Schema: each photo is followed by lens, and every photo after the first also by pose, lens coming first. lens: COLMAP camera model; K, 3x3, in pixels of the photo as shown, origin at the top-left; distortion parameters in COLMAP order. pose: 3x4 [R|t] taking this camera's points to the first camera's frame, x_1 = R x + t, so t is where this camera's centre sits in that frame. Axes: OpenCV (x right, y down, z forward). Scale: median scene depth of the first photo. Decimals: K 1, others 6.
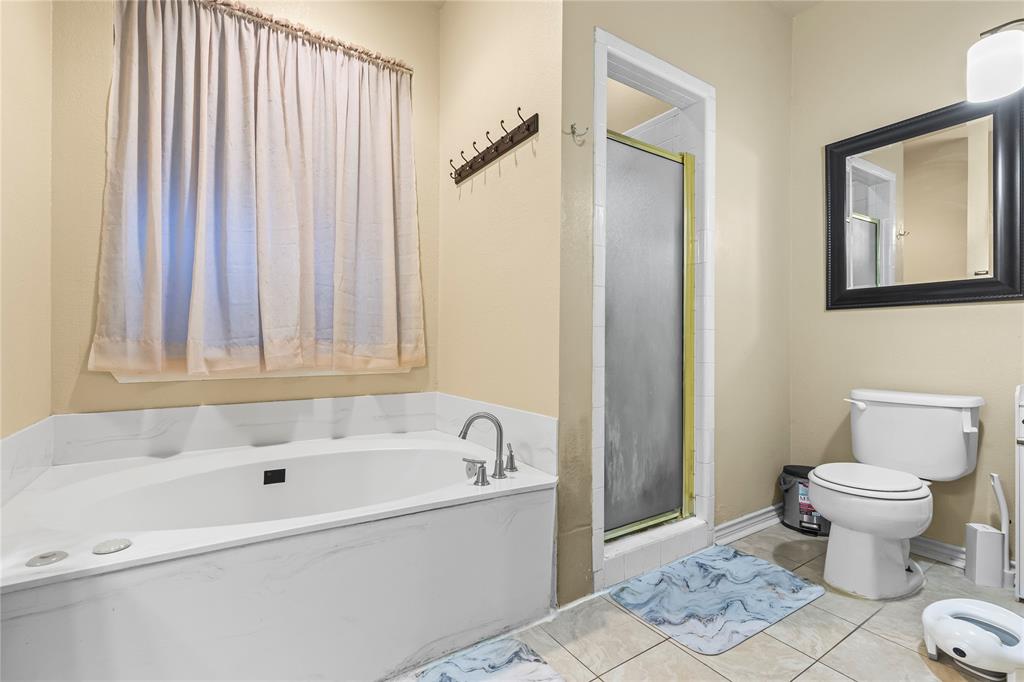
lens RADIAL K [[461.8, 0, 506.8], [0, 461.8, 342.5], [0, 0, 1]] dist [0.009301, -0.000889]
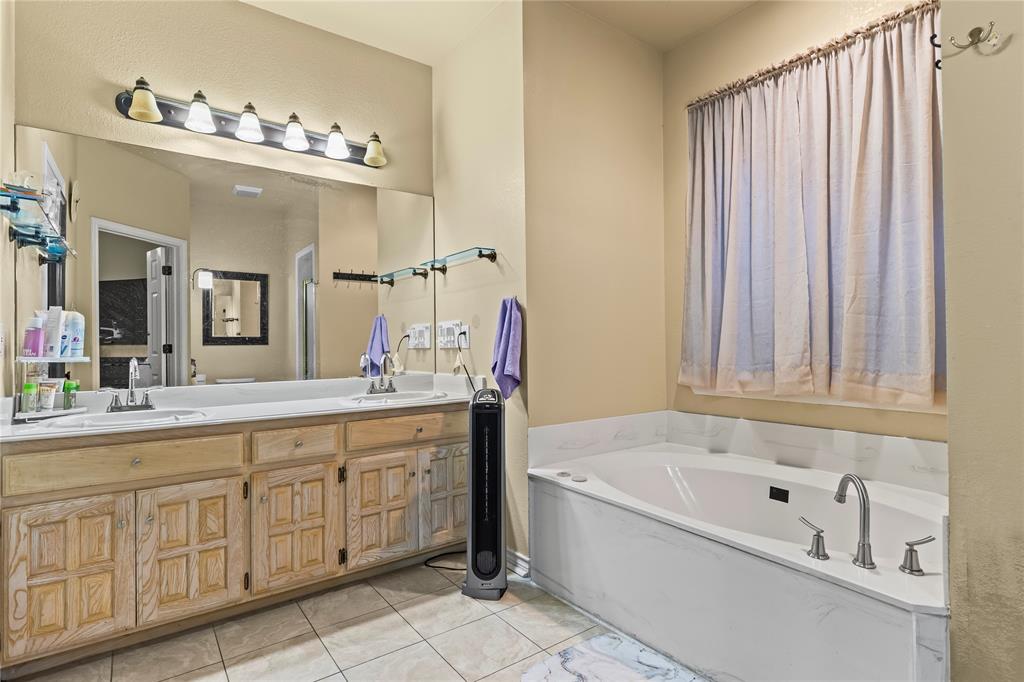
lens RADIAL K [[527.6, 0, 508.0], [0, 527.6, 342.5], [0, 0, 1]] dist [-0.000399, -0.000271]
pose [[0.042716, -0.005427, -0.999073, 0.697772], [0.009507, 0.999942, -0.005025, -0.062438], [0.999042, -0.009283, 0.042765, 0.326596]]
